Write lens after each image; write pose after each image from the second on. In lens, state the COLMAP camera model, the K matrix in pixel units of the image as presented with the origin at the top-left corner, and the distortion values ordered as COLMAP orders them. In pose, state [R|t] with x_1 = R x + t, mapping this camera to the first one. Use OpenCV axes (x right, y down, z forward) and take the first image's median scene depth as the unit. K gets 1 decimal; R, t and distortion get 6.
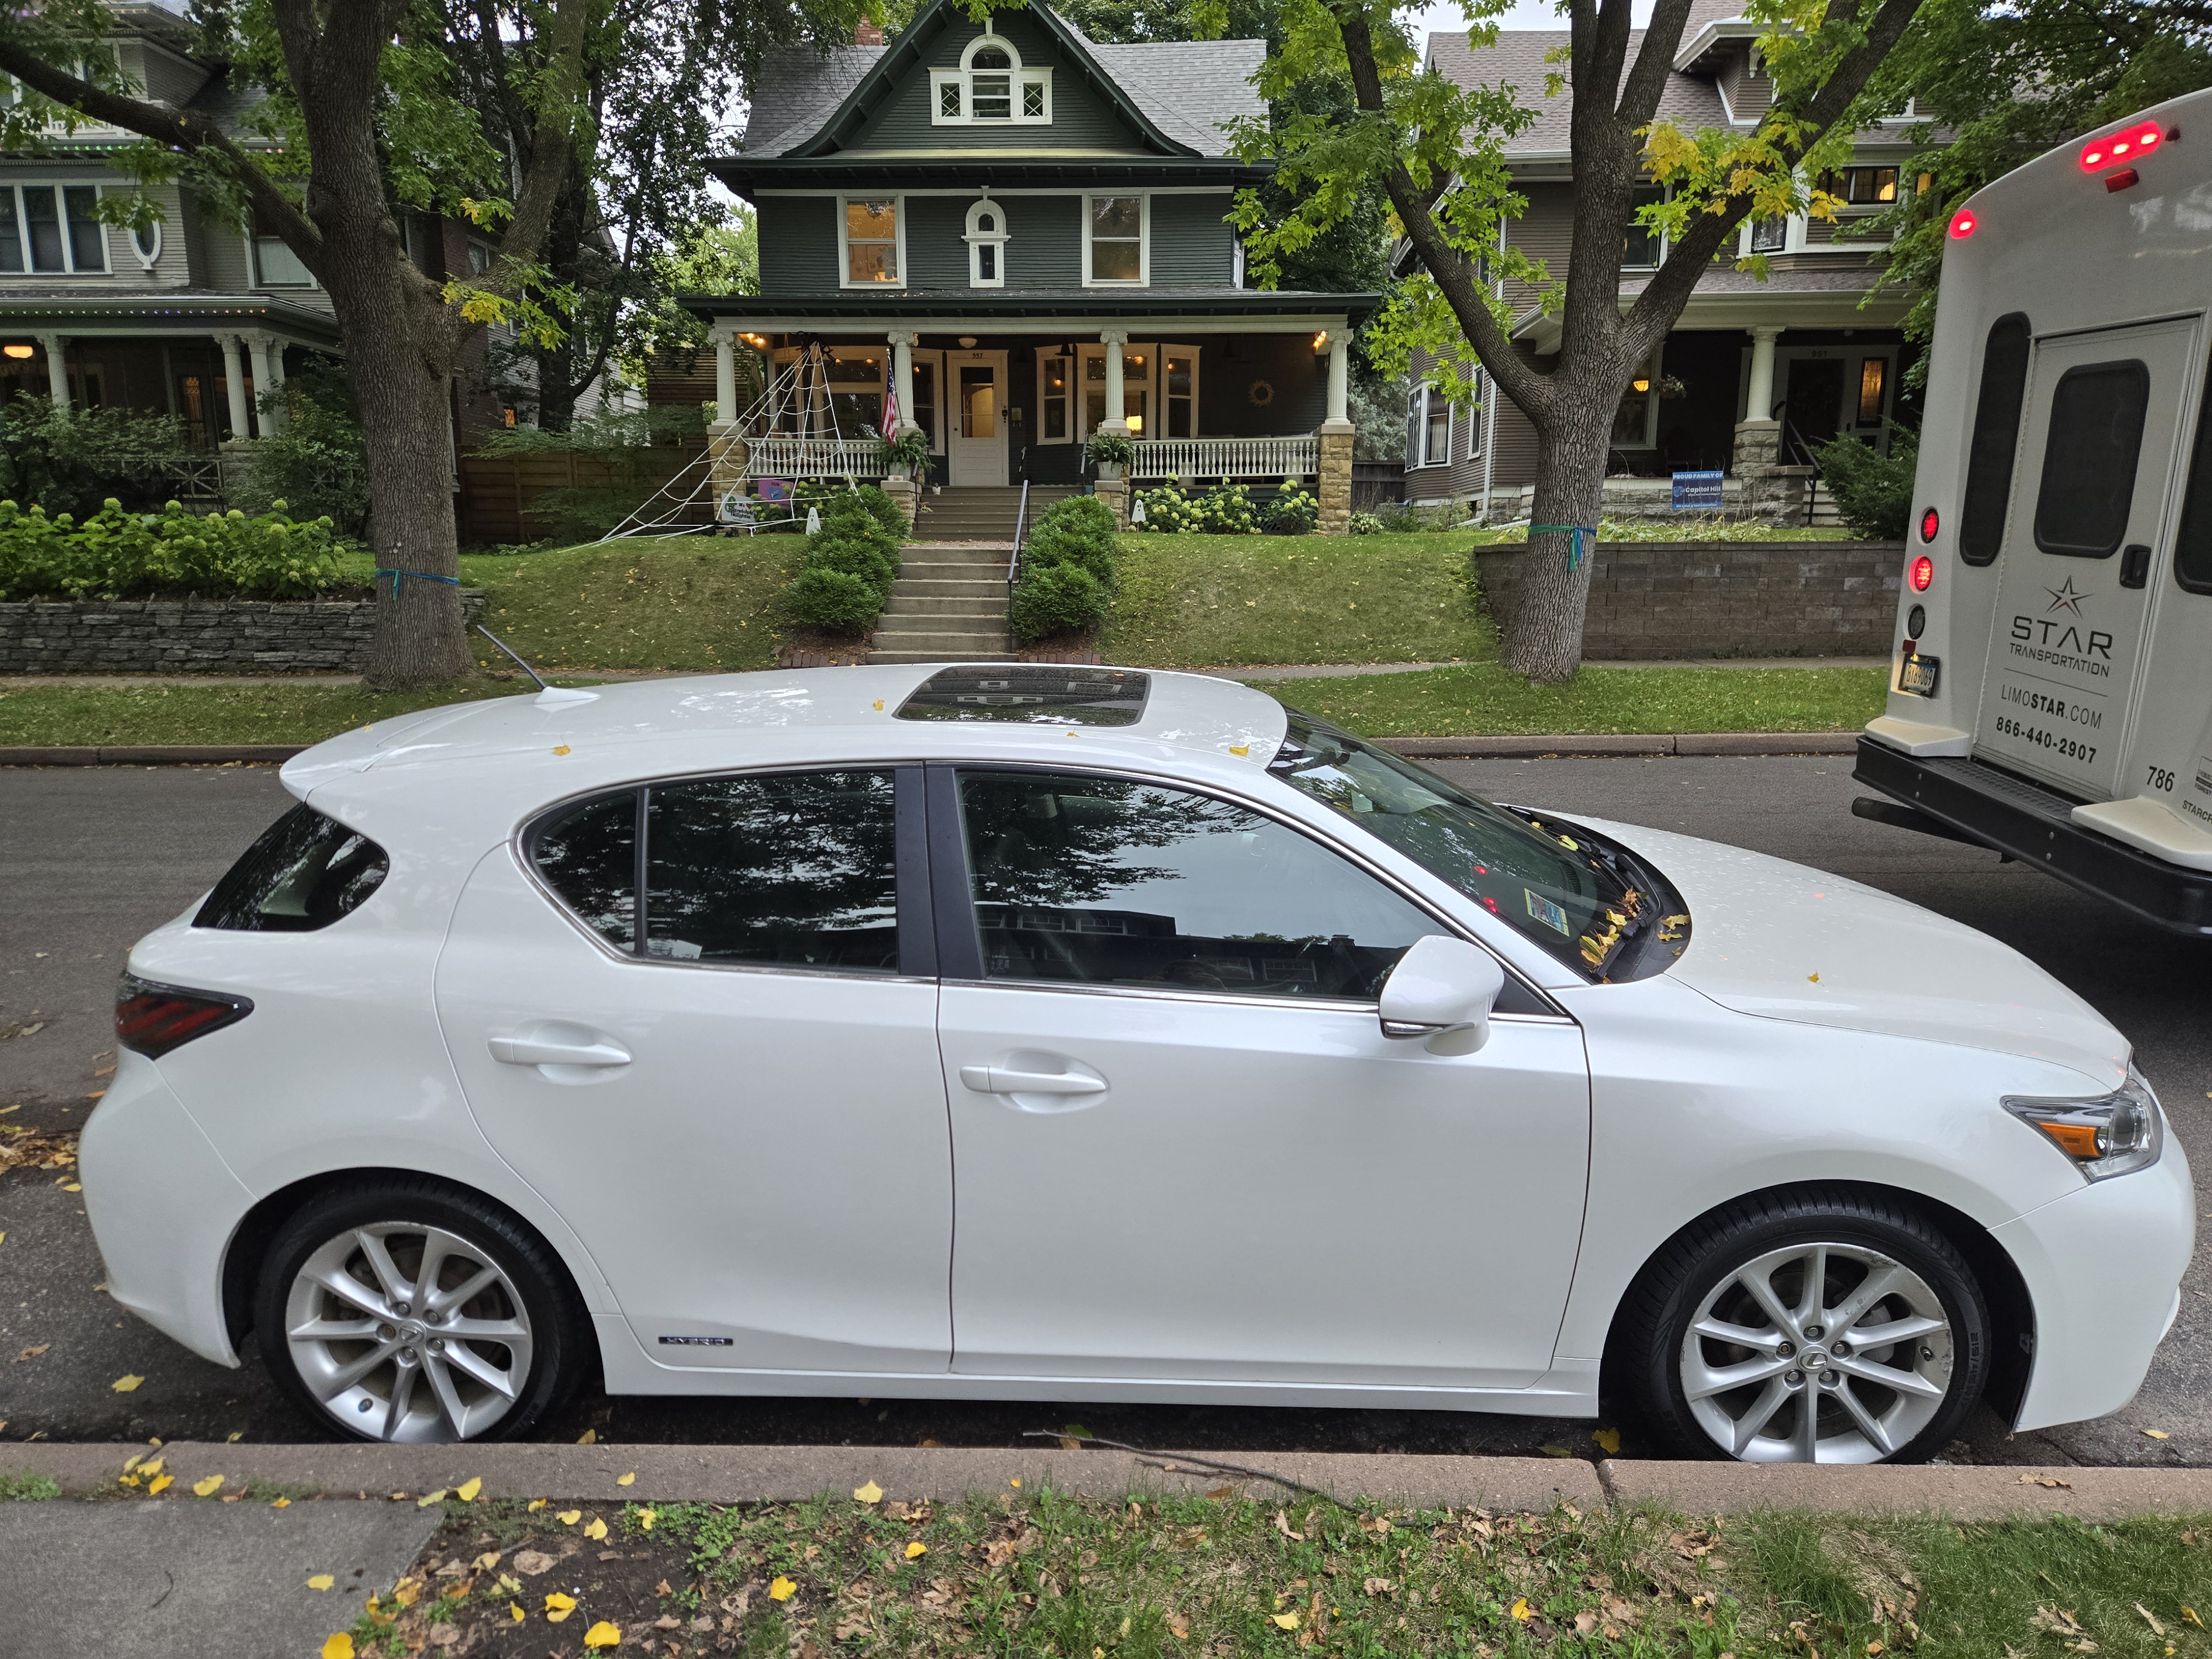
lens RADIAL K [[1485.4, 0, 1125.6], [0, 1485.4, 833.4], [0, 0, 1]] dist [0.038534, -0.032632]
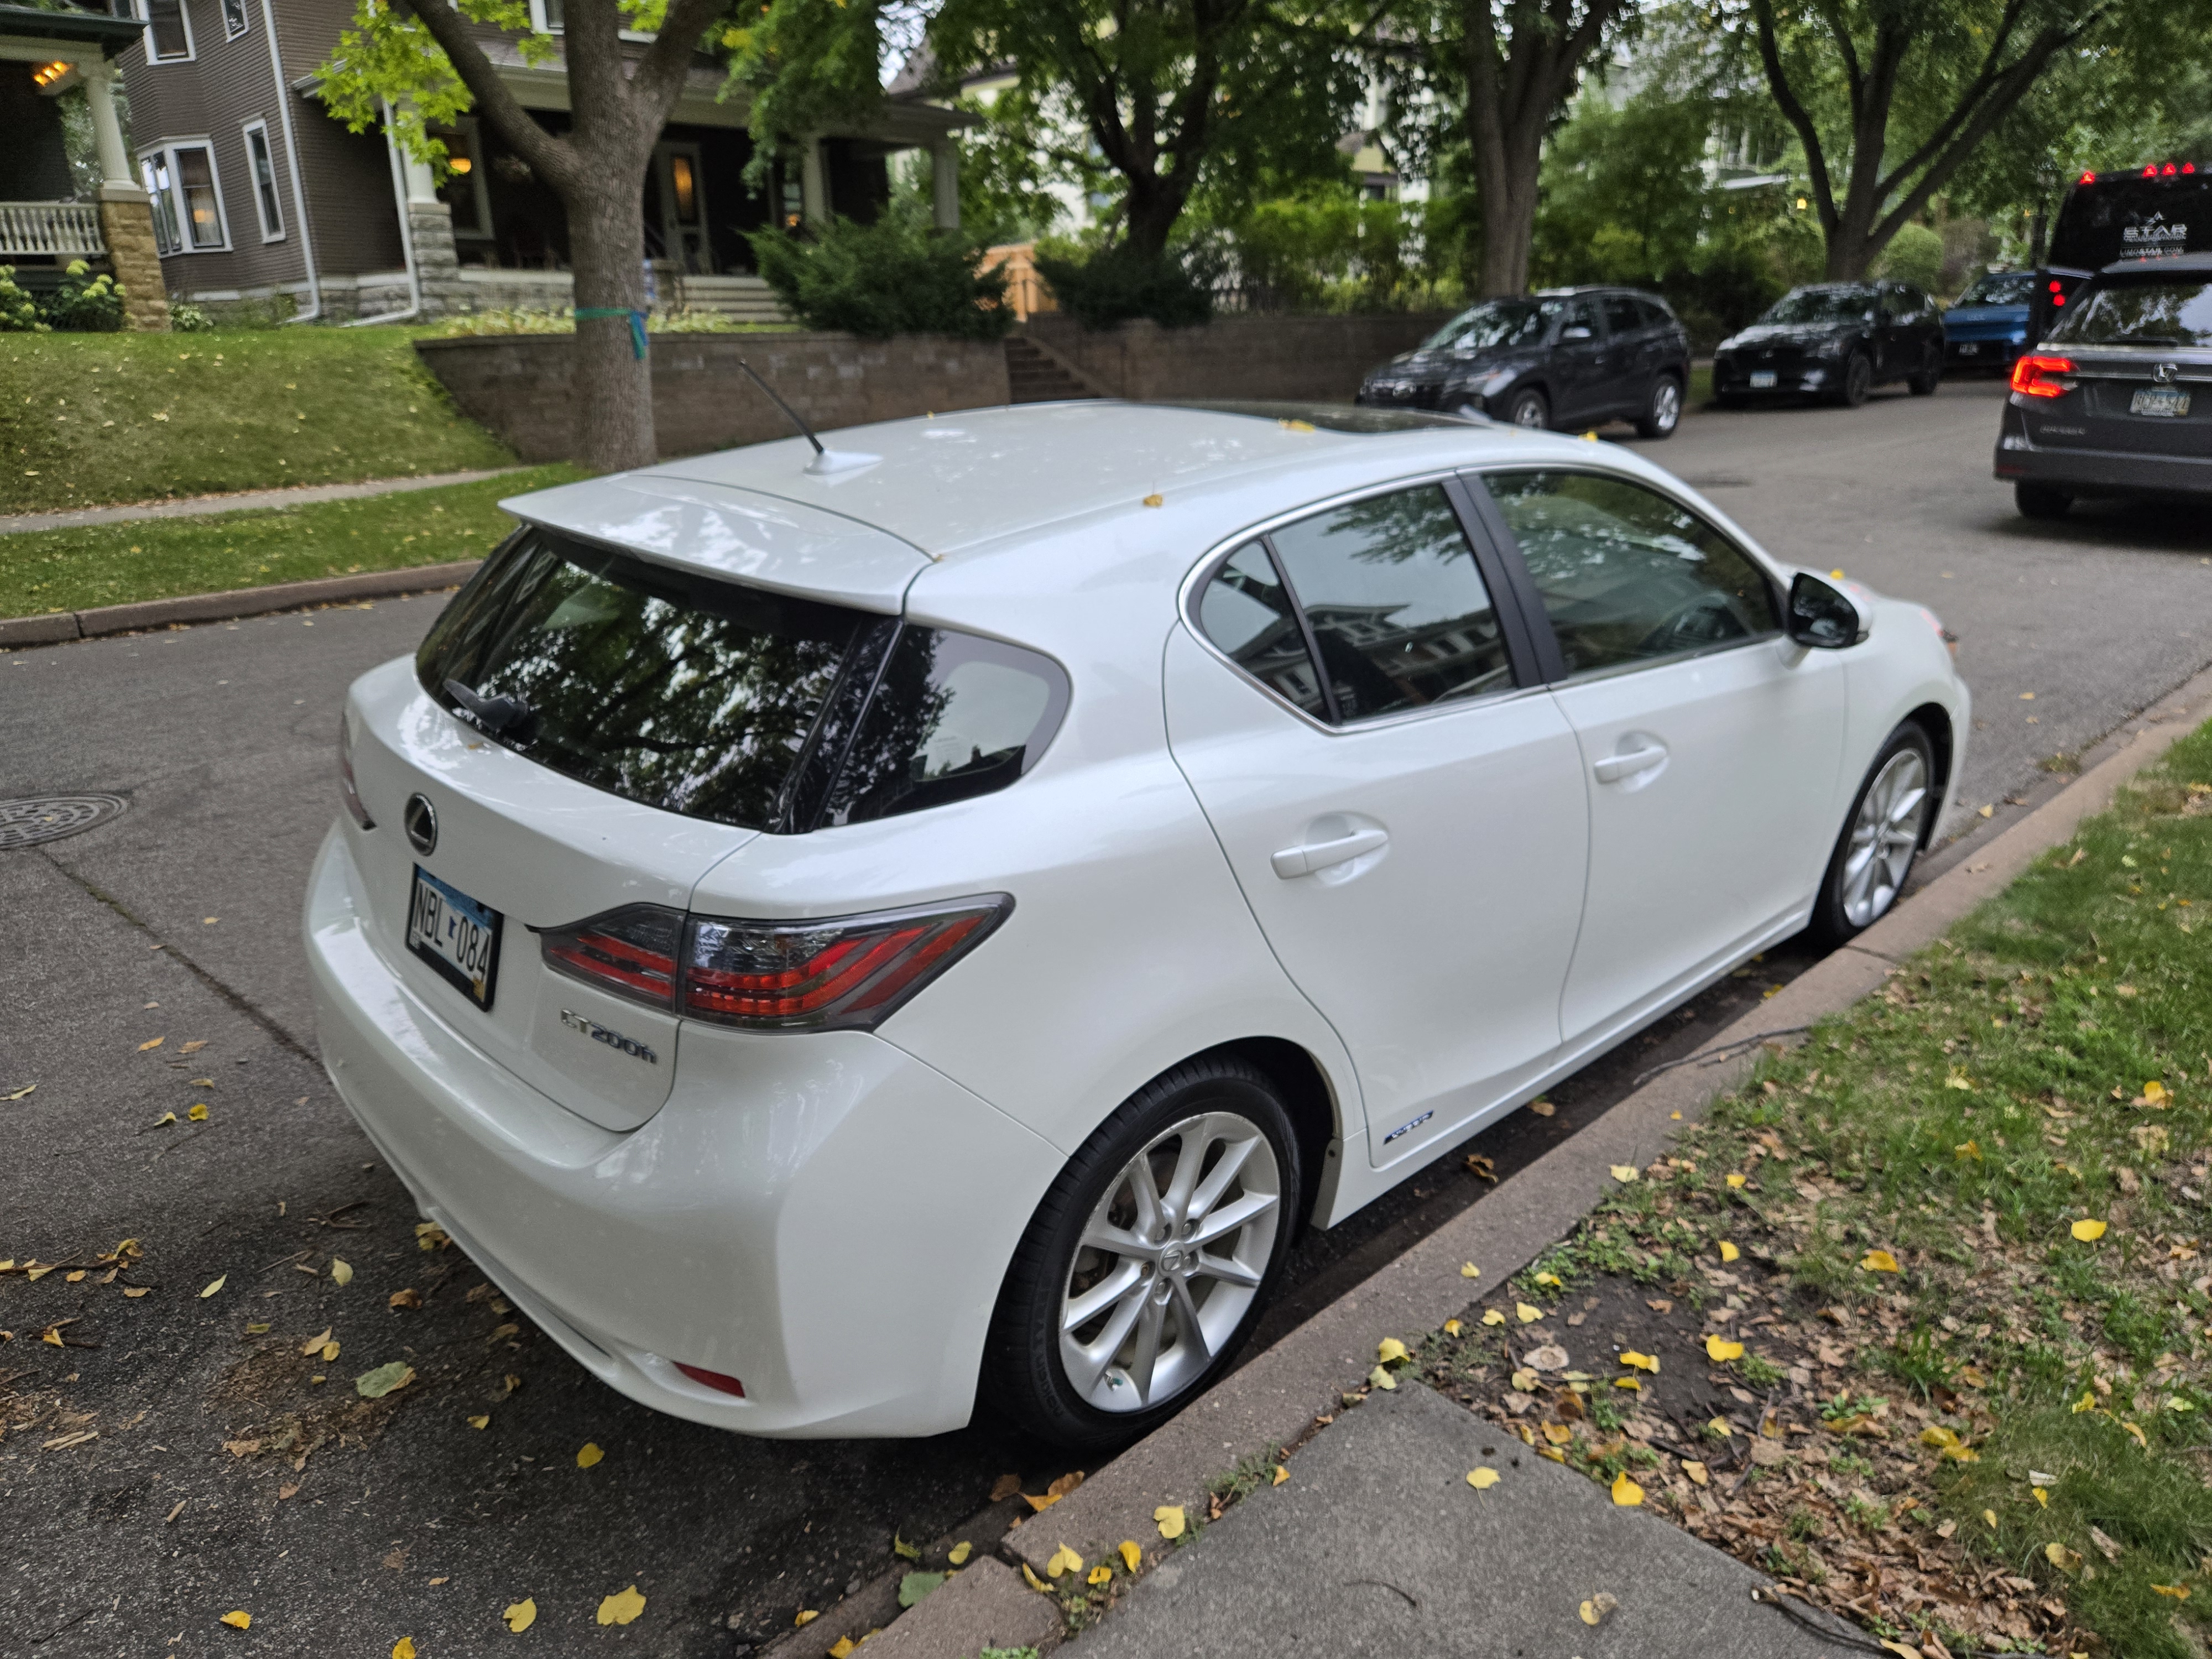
lens RADIAL K [[1485.4, 0, 1120.4], [0, 1485.4, 843.0], [0, 0, 1]] dist [0.038534, -0.032632]
pose [[0.691940, -0.241601, 0.680329, -0.156016], [0.155942, 0.970114, 0.185908, -0.004773], [-0.704912, -0.022545, 0.708936, 0.074621]]
